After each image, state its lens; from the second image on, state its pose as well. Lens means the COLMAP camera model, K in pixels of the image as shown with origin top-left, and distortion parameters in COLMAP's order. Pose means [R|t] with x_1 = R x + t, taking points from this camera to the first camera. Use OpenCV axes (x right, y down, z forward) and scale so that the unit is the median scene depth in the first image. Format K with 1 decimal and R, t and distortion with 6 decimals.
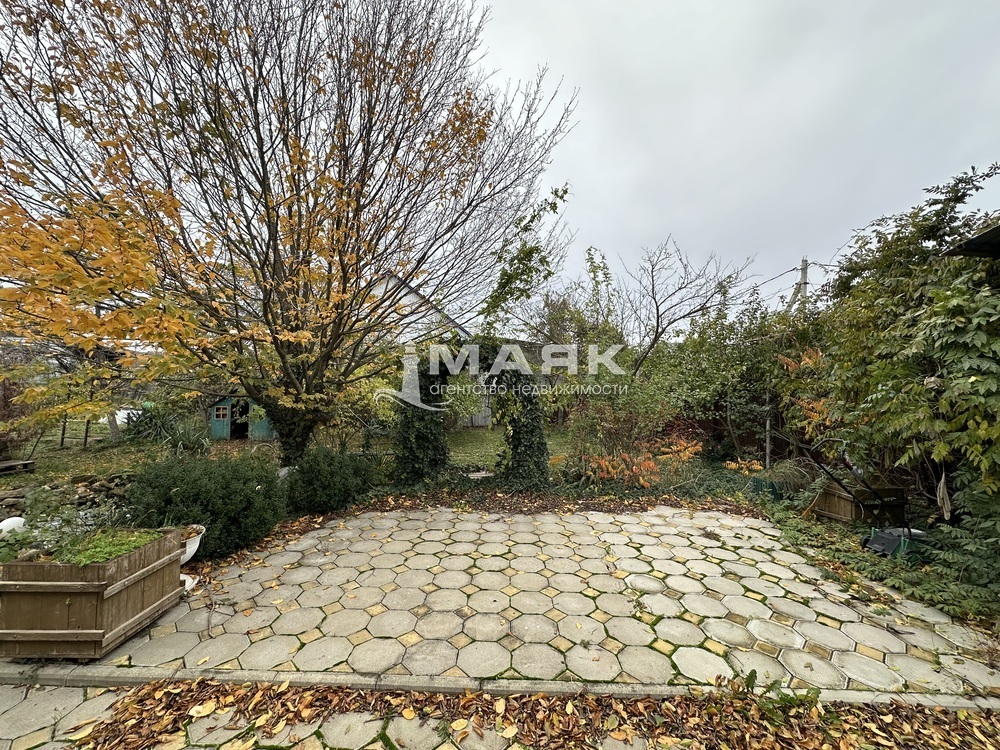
lens RADIAL K [[397.2, 0, 499.4], [0, 397.2, 374.5], [0, 0, 1]] dist [-0.001589, -0.000676]
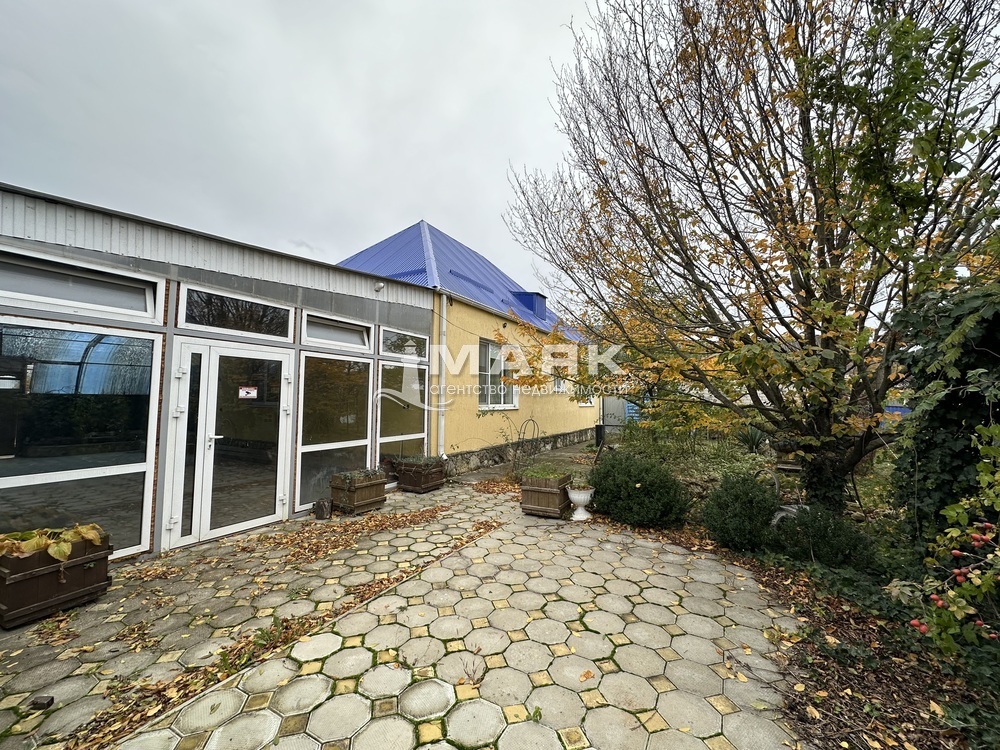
lens RADIAL K [[397.2, 0, 500.5], [0, 397.2, 373.3], [0, 0, 1]] dist [-0.001589, -0.000676]
pose [[-0.477945, -0.076790, -0.875027, 1.192839], [0.011986, 0.995509, -0.093910, 0.050269], [0.878308, -0.055372, -0.474878, 1.851388]]
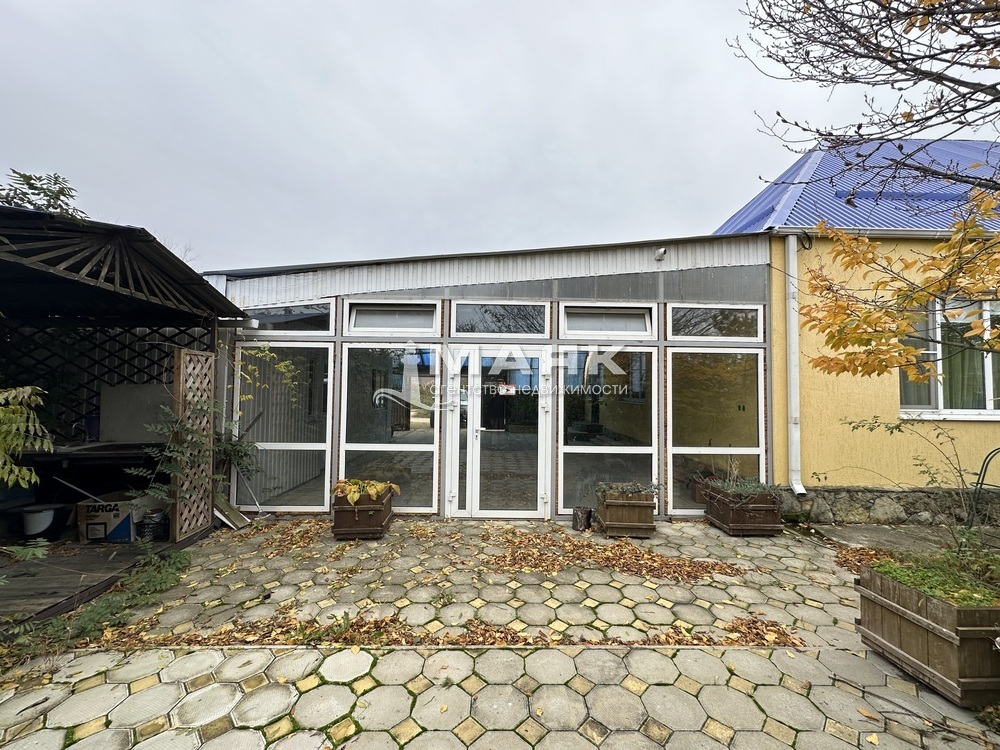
lens RADIAL K [[397.2, 0, 500.5], [0, 397.2, 374.6], [0, 0, 1]] dist [-0.001589, -0.000676]
pose [[-0.999218, -0.028951, -0.026923, 0.132817], [-0.026956, 0.997062, -0.071701, 0.015907], [0.028920, -0.070920, -0.997063, 1.917442]]
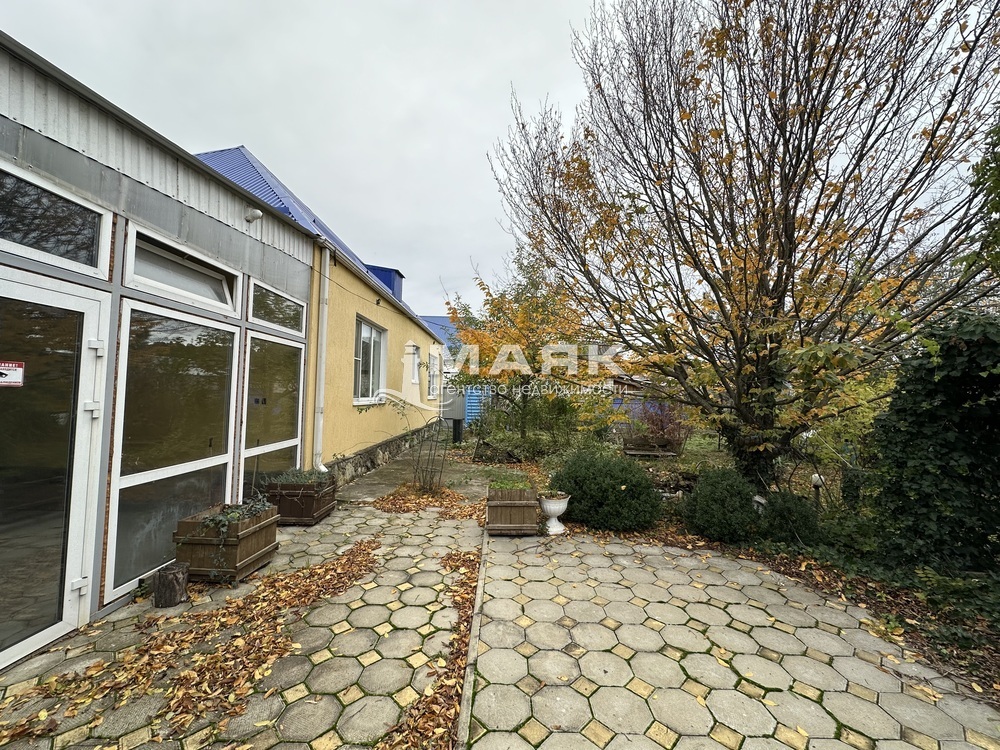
lens RADIAL K [[397.2, 0, 500.3], [0, 397.2, 373.2], [0, 0, 1]] dist [-0.001589, -0.000676]
pose [[0.013129, -0.067782, -0.997614, 0.957623], [0.012320, 0.997635, -0.067621, 0.018168], [0.999838, -0.011403, 0.013933, 0.898337]]
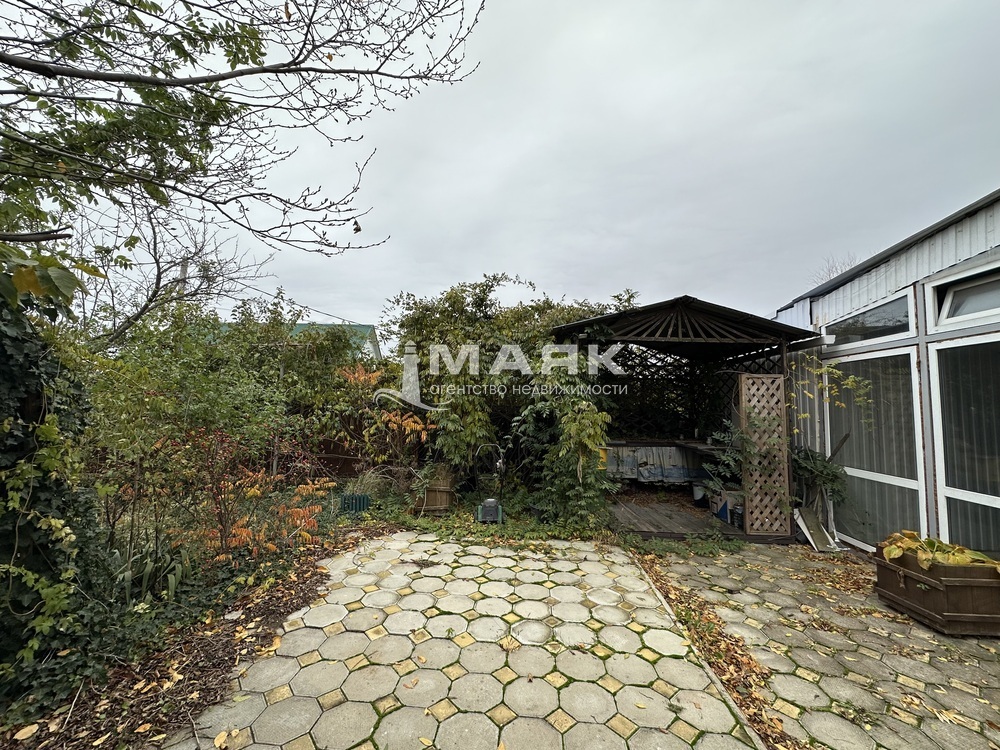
lens RADIAL K [[397.2, 0, 500.8], [0, 397.2, 375.0], [0, 0, 1]] dist [-0.001589, -0.000676]
pose [[0.063567, 0.057527, 0.996318, -0.707302], [-0.051341, 0.997204, -0.054302, 0.004130], [-0.996656, -0.047700, 0.066343, 1.315485]]
